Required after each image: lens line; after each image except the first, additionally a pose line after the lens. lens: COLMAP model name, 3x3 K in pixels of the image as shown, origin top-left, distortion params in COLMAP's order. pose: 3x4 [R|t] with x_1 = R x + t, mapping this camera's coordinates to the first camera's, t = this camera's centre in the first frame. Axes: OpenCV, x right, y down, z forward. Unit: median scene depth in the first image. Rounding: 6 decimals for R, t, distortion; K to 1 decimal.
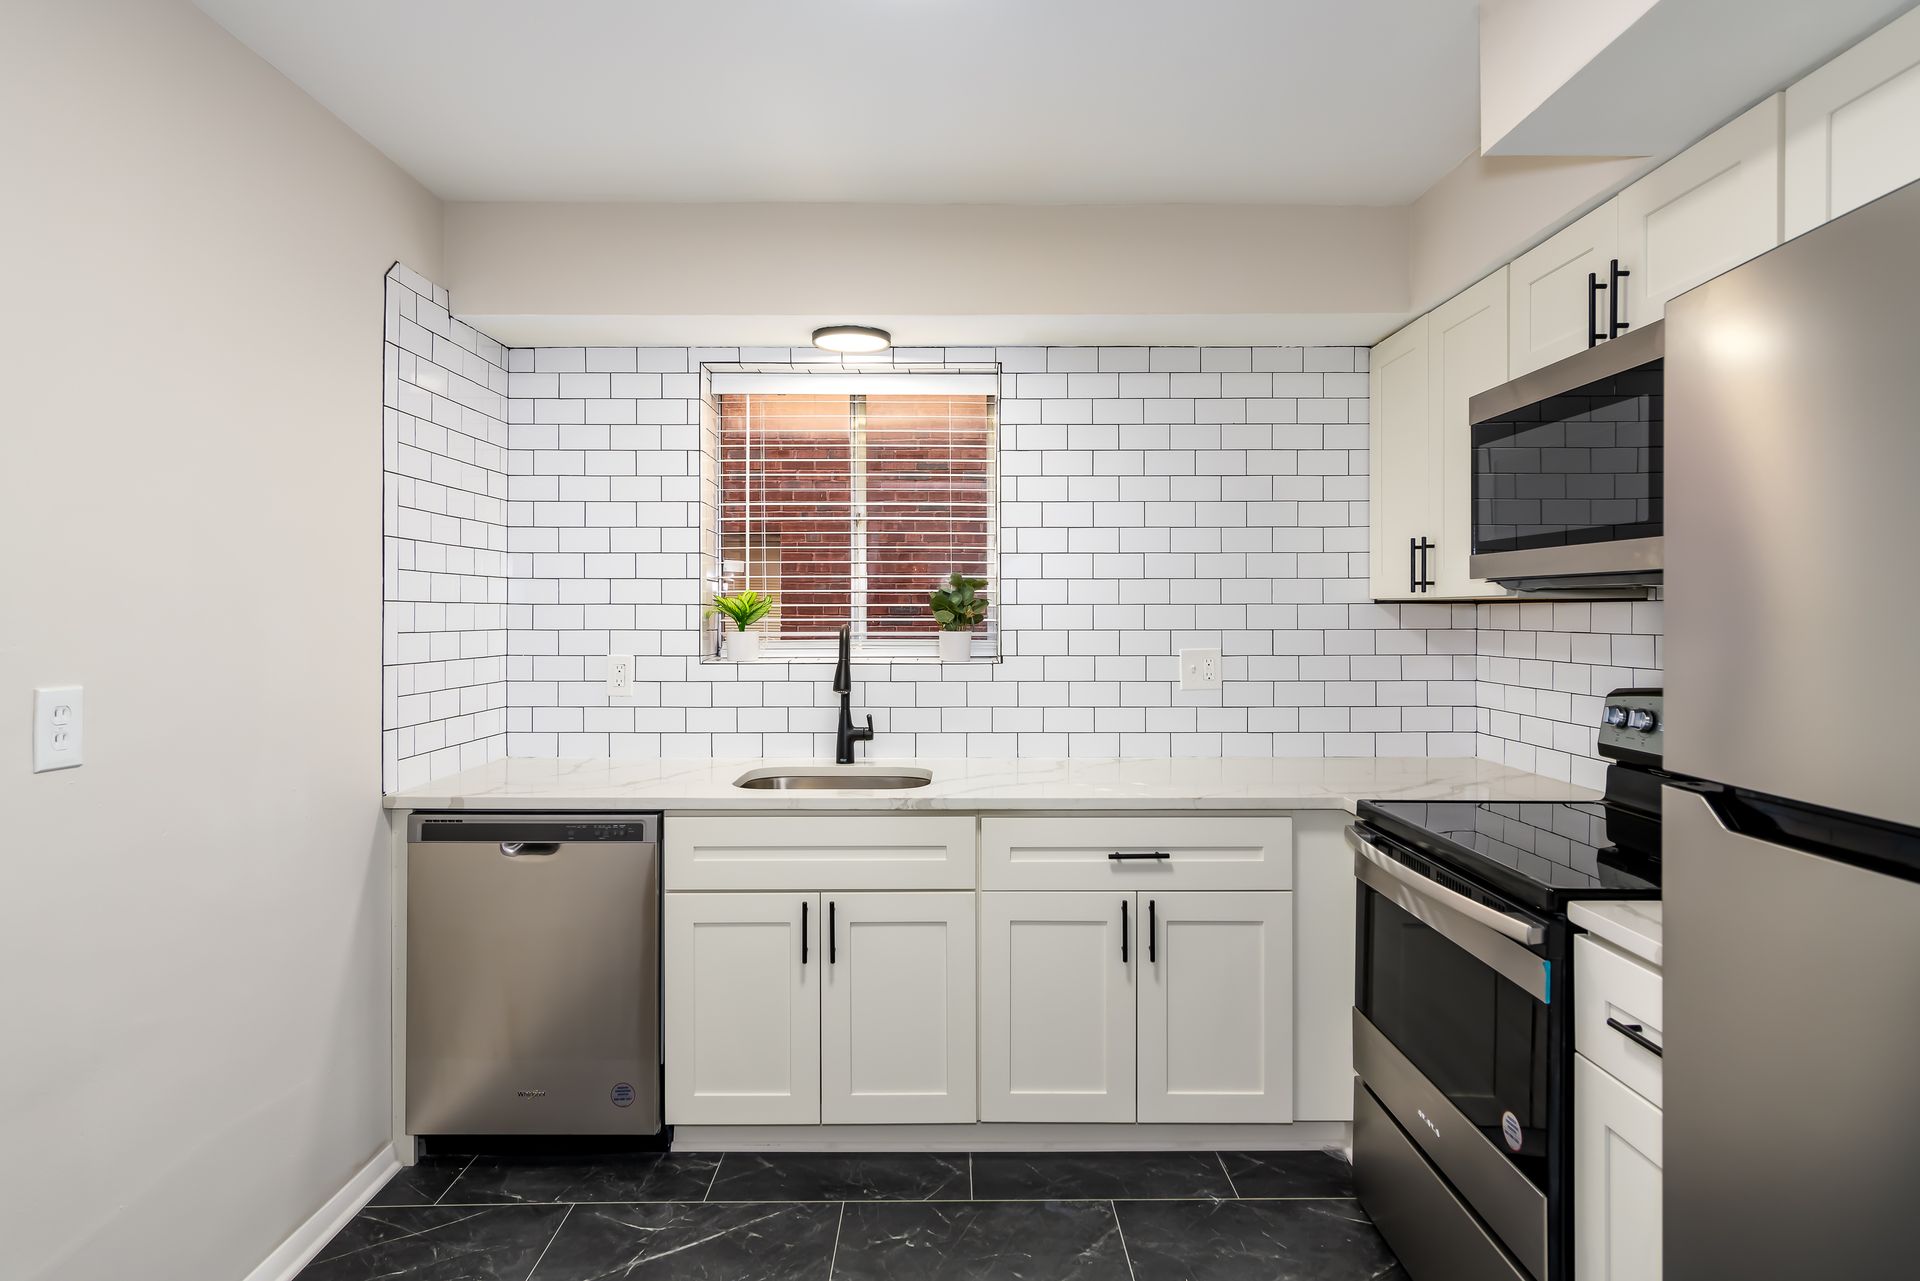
lens RADIAL K [[1007.0, 0, 970.7], [0, 1007.0, 616.7], [0, 0, 1]] dist [0.003144, -0.000160]
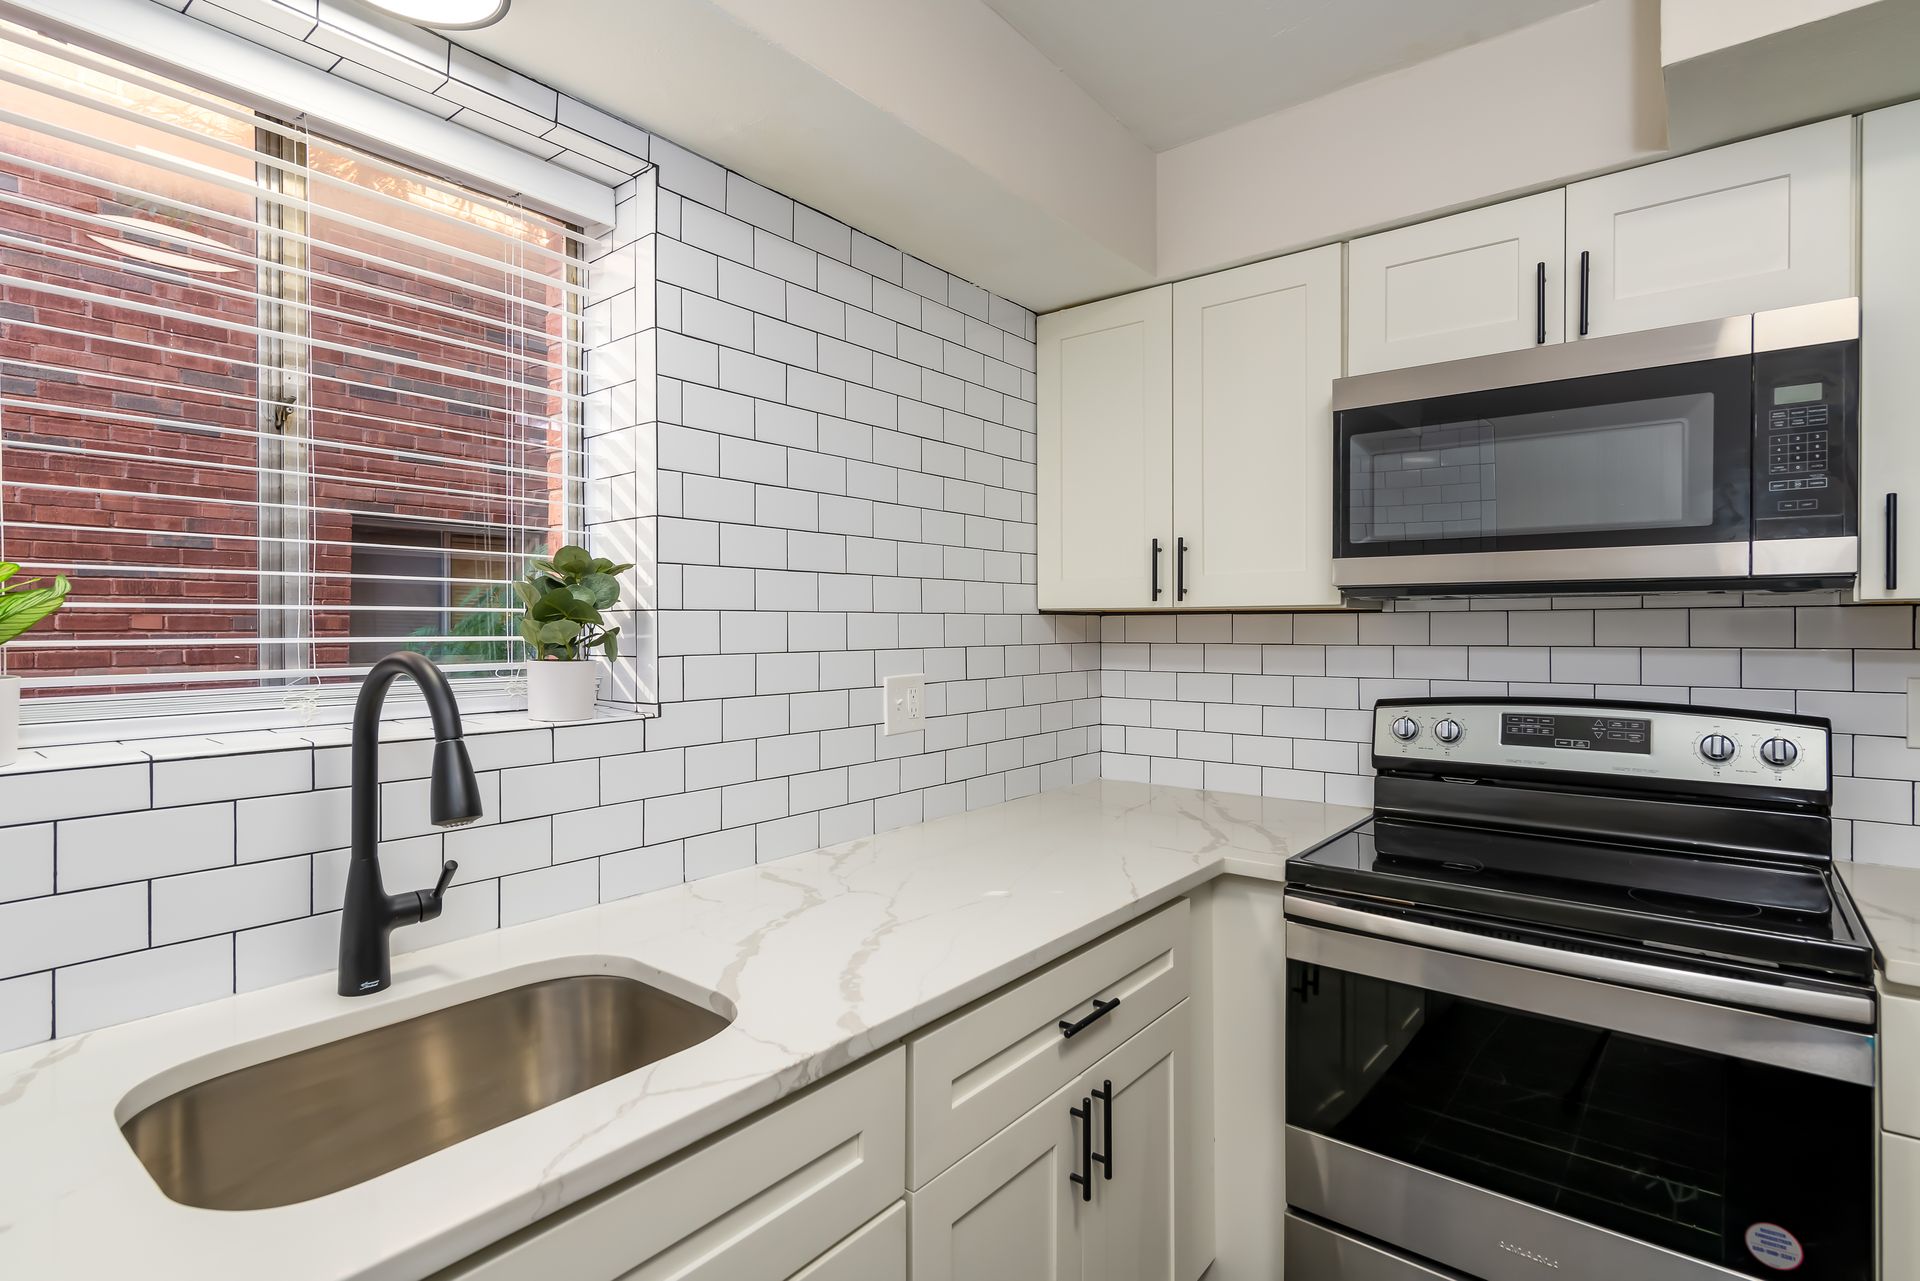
lens RADIAL K [[928.1, 0, 959.6], [0, 928.1, 632.1], [0, 0, 1]] dist [0.000226, 0.000326]
pose [[0.635491, -0.005176, 0.772091, -0.257172], [0.005275, 0.999983, 0.002362, -0.000126], [-0.772090, 0.002572, 0.635508, 0.557638]]
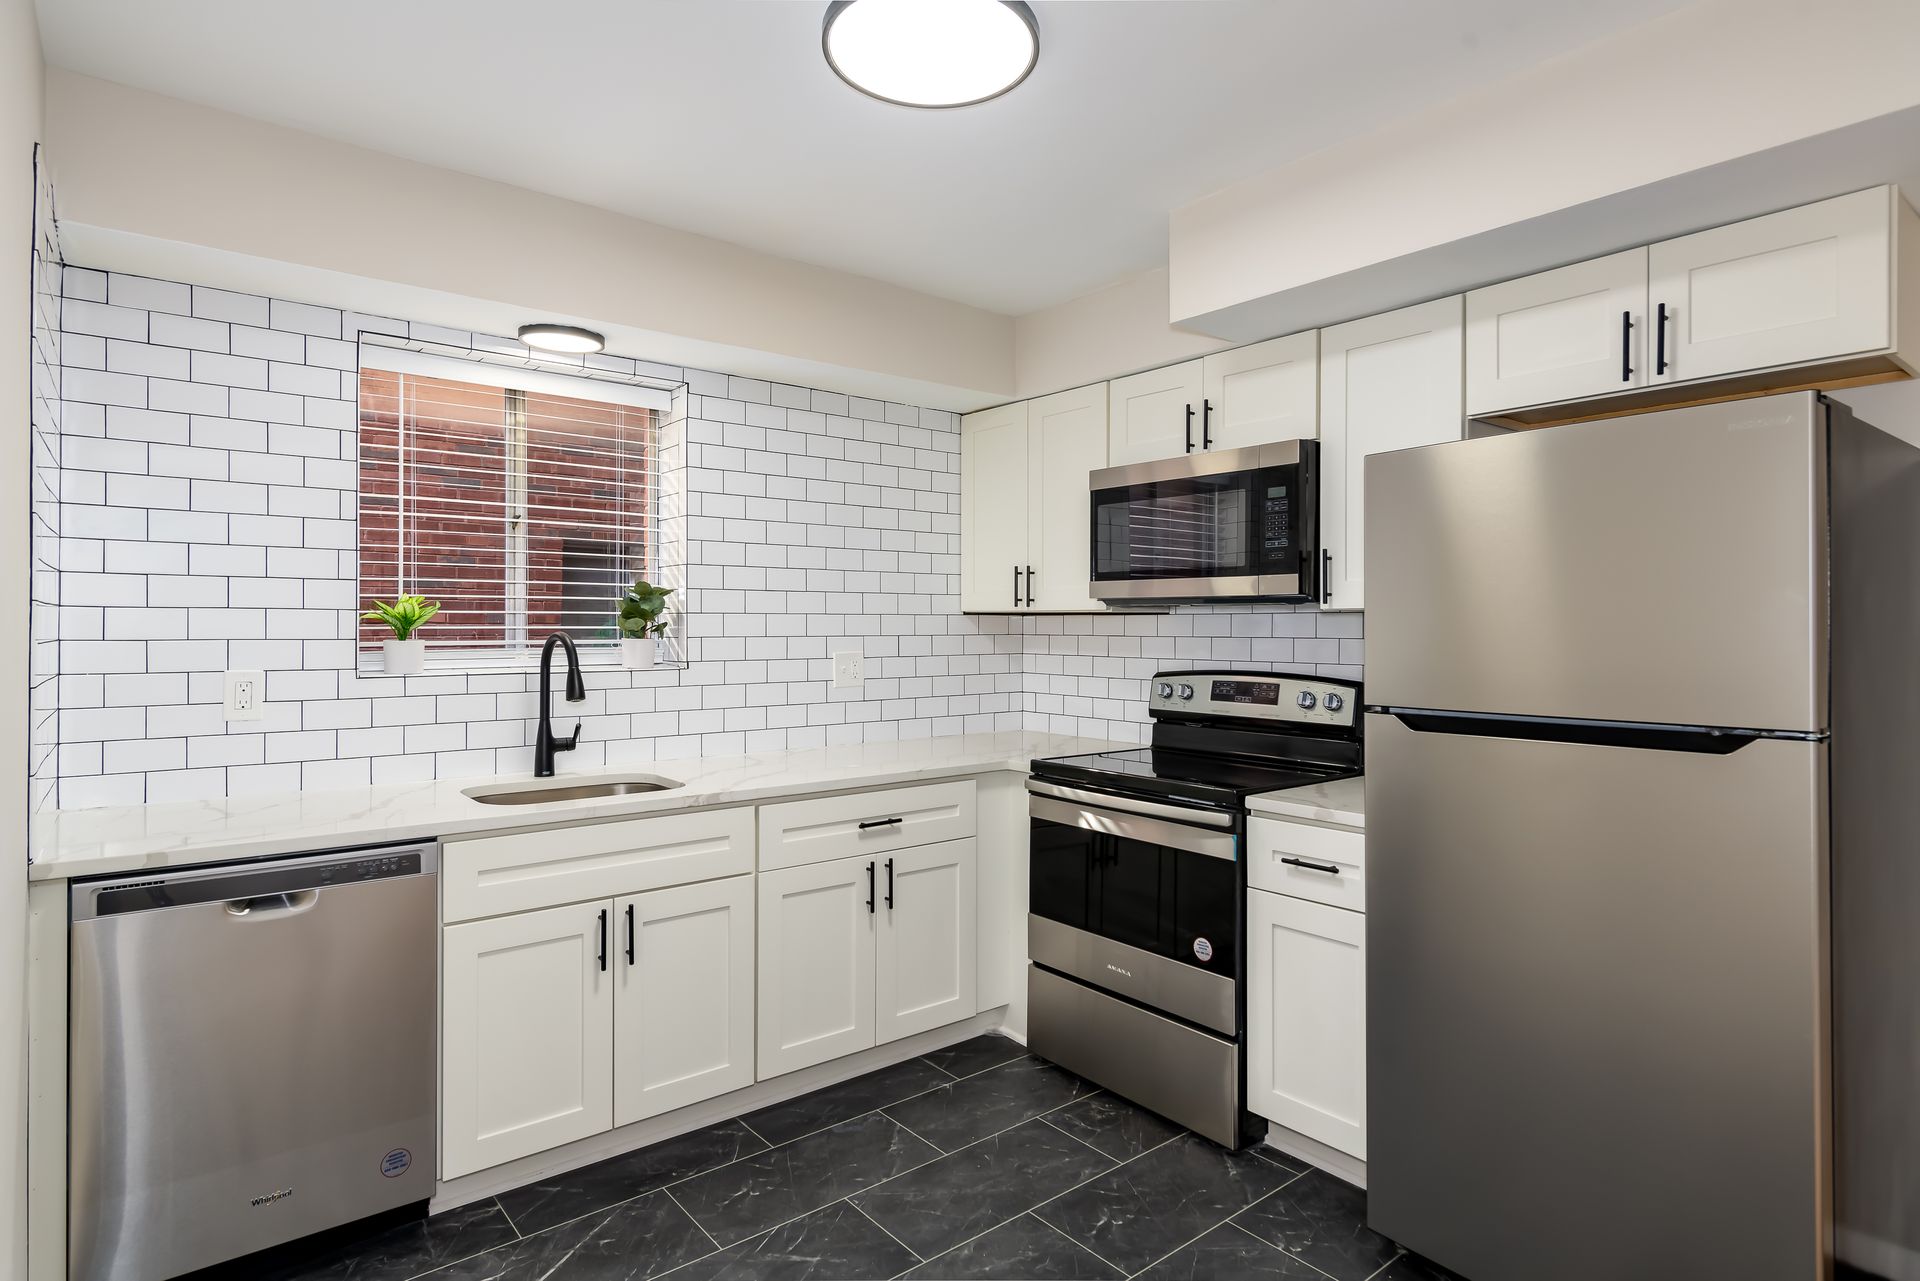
lens RADIAL K [[1001.9, 0, 961.7], [0, 1001.9, 627.2], [0, 0, 1]] dist [0.002908, -0.001432]
pose [[0.785003, 0.000505, 0.619492, -0.396787], [-0.000229, 1.000000, -0.000526, 0.003336], [-0.619493, 0.000271, 0.785002, 0.000353]]
